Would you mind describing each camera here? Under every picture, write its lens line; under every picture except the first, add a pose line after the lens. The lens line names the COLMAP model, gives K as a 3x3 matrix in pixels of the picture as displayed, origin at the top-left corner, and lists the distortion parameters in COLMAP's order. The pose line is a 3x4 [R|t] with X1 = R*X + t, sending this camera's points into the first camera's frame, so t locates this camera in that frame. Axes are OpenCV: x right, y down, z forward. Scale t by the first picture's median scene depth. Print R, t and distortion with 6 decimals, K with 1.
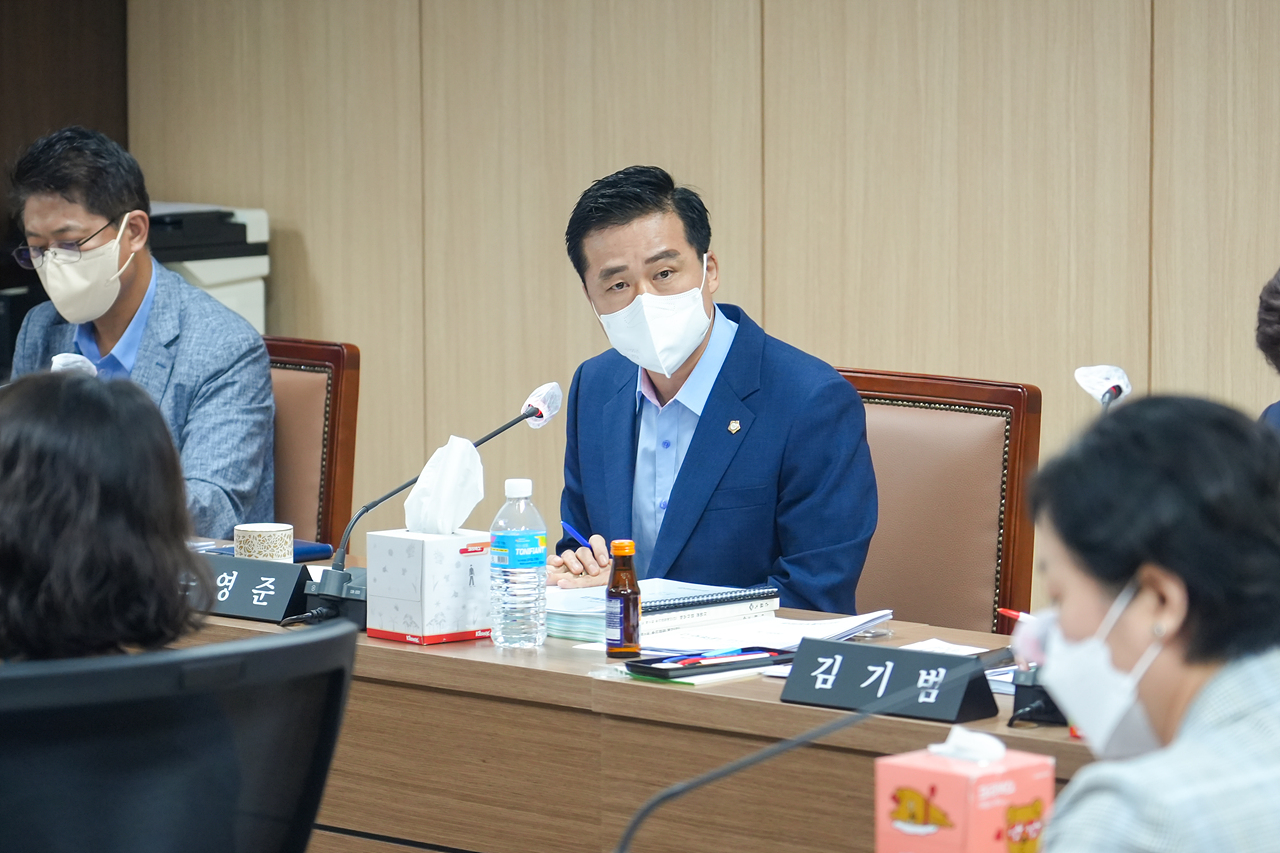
lens RADIAL K [[4721.4, 0, 640.4], [0, 4721.4, 424.6], [0, 0, 1]] dist [-0.131947, 0.000000]
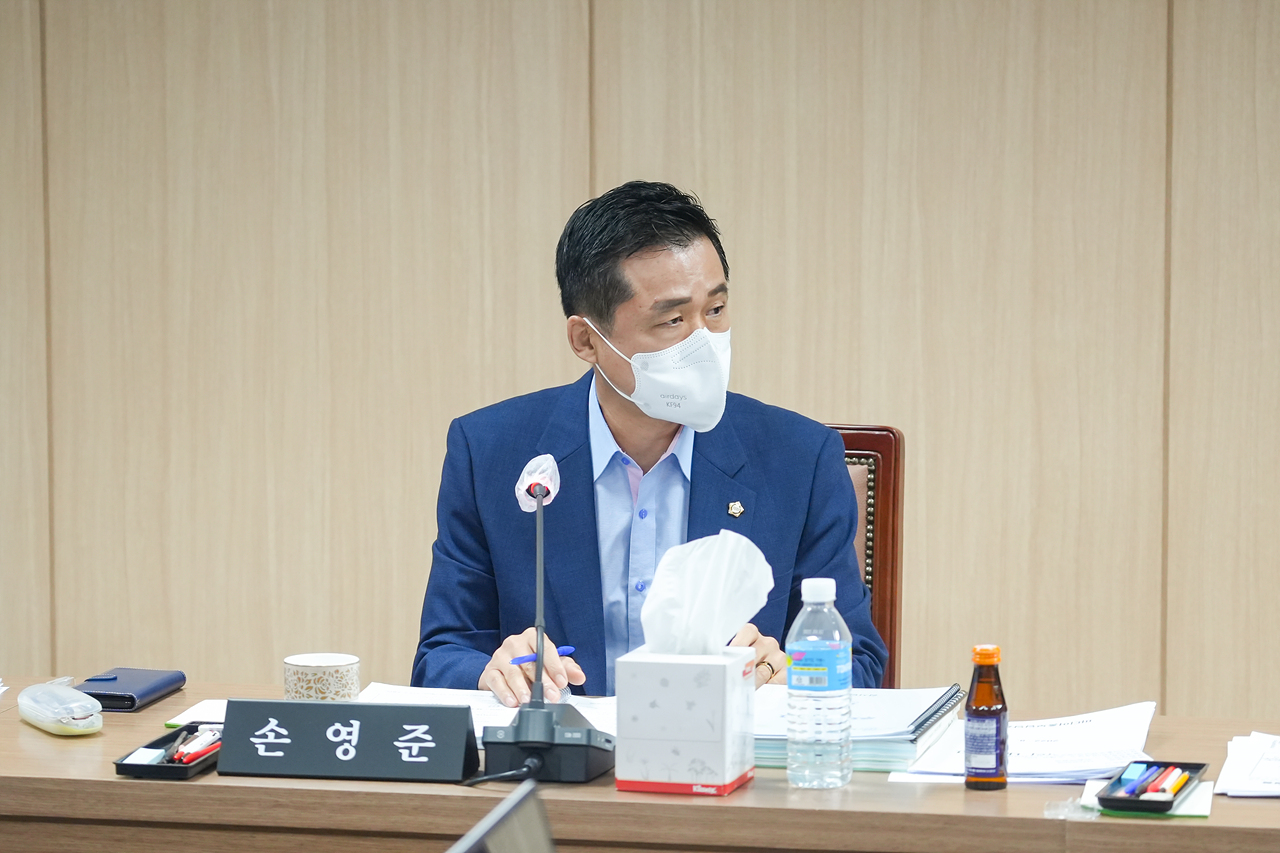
lens RADIAL K [[4248.5, 0, 637.7], [0, 4248.5, 426.4], [0, 0, 1]] dist [0.010527, 0.000000]
pose [[0.849542, -0.050193, 0.525127, -0.325155], [0.047273, 0.998702, 0.018982, -0.022435], [-0.525398, 0.008698, 0.850812, 0.298994]]
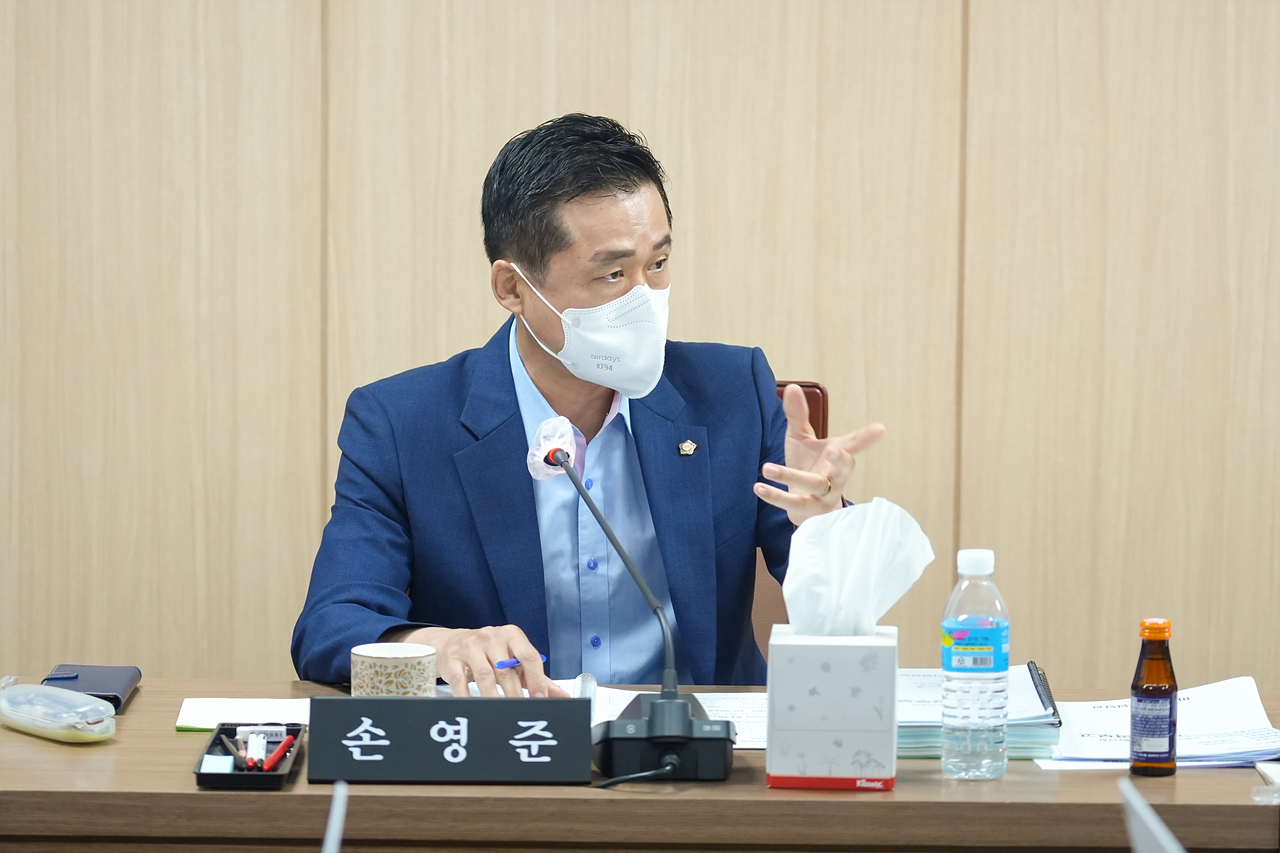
lens RADIAL K [[4572.0, 0, 700.5], [0, 4572.0, 494.5], [0, 0, 1]] dist [-0.012898, 0.000000]
pose [[0.706605, -0.074129, 0.703715, -0.418435], [0.049813, 0.997241, 0.055030, -0.028895], [-0.705853, -0.003830, 0.708348, 0.395508]]
